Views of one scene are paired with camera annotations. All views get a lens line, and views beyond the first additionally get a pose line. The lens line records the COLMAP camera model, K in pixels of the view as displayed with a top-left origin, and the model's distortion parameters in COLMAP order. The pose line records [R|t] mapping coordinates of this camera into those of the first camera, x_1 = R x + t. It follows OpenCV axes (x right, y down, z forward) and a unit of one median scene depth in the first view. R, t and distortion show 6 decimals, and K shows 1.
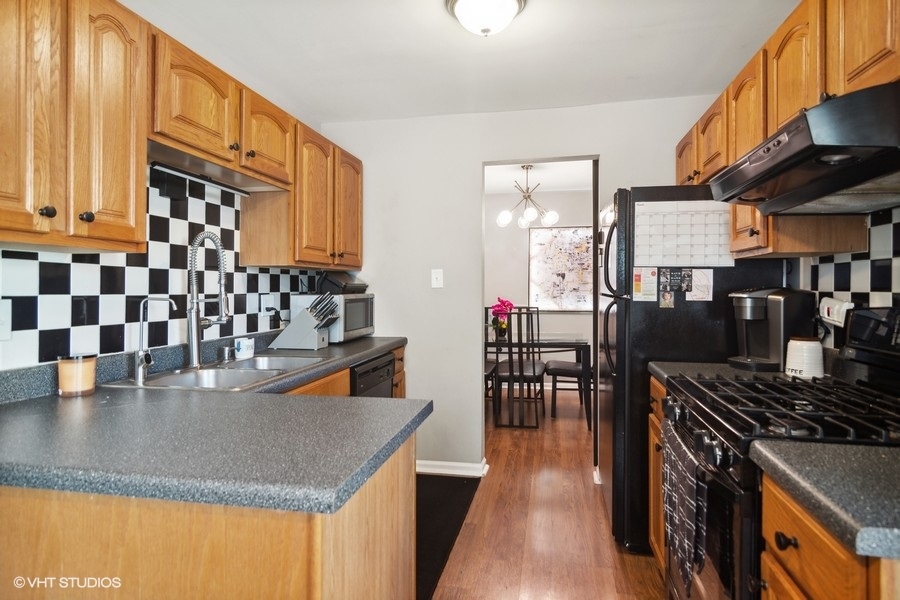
lens RADIAL K [[484.1, 0, 452.0], [0, 484.1, 292.1], [0, 0, 1]] dist [0.003115, 0.000112]
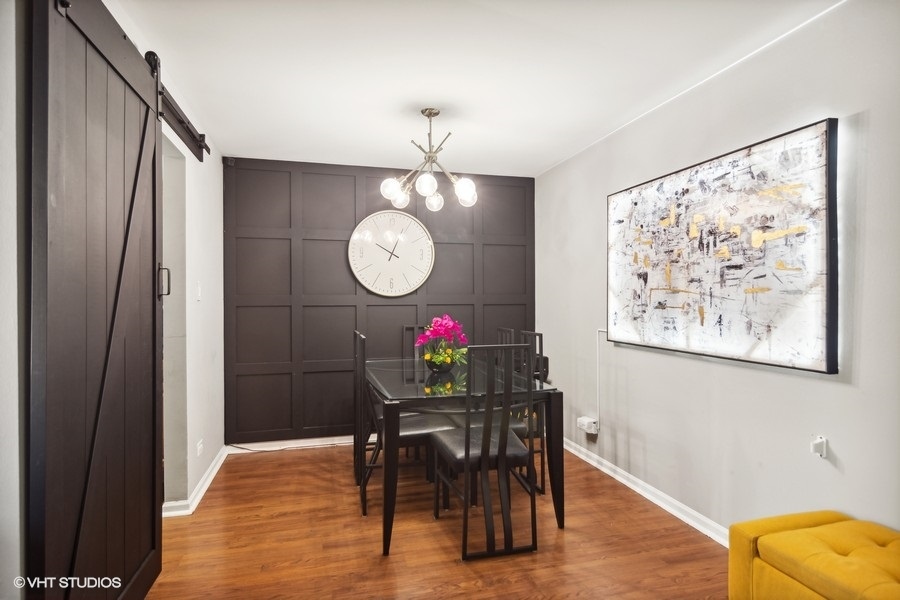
lens RADIAL K [[484.1, 0, 450.7], [0, 484.1, 299.7], [0, 0, 1]] dist [0.003115, 0.000112]
pose [[0.451449, 0.001069, -0.892296, 0.595607], [-0.004332, 0.999990, -0.000993, -0.008773], [0.892287, 0.004313, 0.451449, 0.586198]]
